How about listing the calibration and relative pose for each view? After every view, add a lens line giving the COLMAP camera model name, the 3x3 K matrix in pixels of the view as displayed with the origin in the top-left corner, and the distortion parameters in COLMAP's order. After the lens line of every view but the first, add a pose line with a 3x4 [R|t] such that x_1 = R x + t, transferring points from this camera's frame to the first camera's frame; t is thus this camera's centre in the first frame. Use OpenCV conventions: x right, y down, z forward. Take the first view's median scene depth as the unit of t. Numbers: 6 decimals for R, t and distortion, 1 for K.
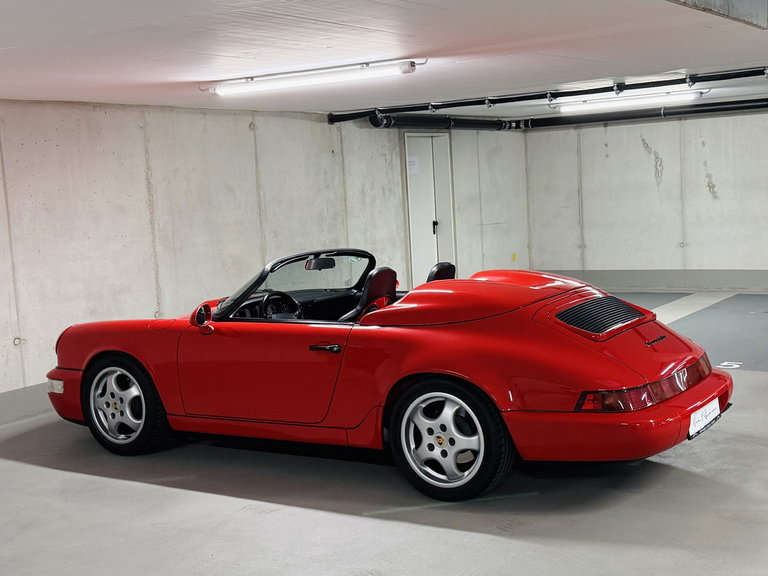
lens RADIAL K [[1026.6, 0, 385.7], [0, 1026.6, 287.0], [0, 0, 1]] dist [0.162748, -0.334924]
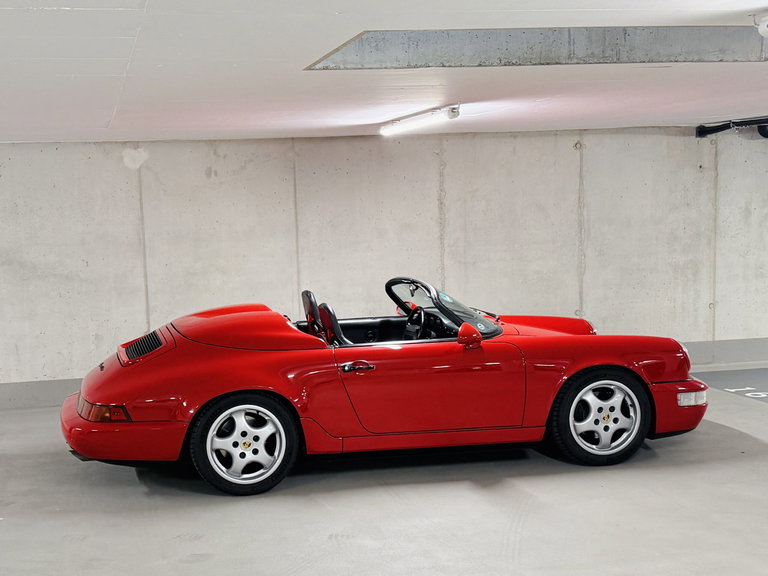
lens RADIAL K [[1030.0, 0, 307.5], [0, 1030.0, 312.0], [0, 0, 1]] dist [0.183678, -0.457925]
pose [[0.712831, 0.103278, -0.693690, 0.453634], [-0.076260, 0.994647, 0.069721, -0.049698], [0.697177, 0.003202, 0.716892, 0.093617]]
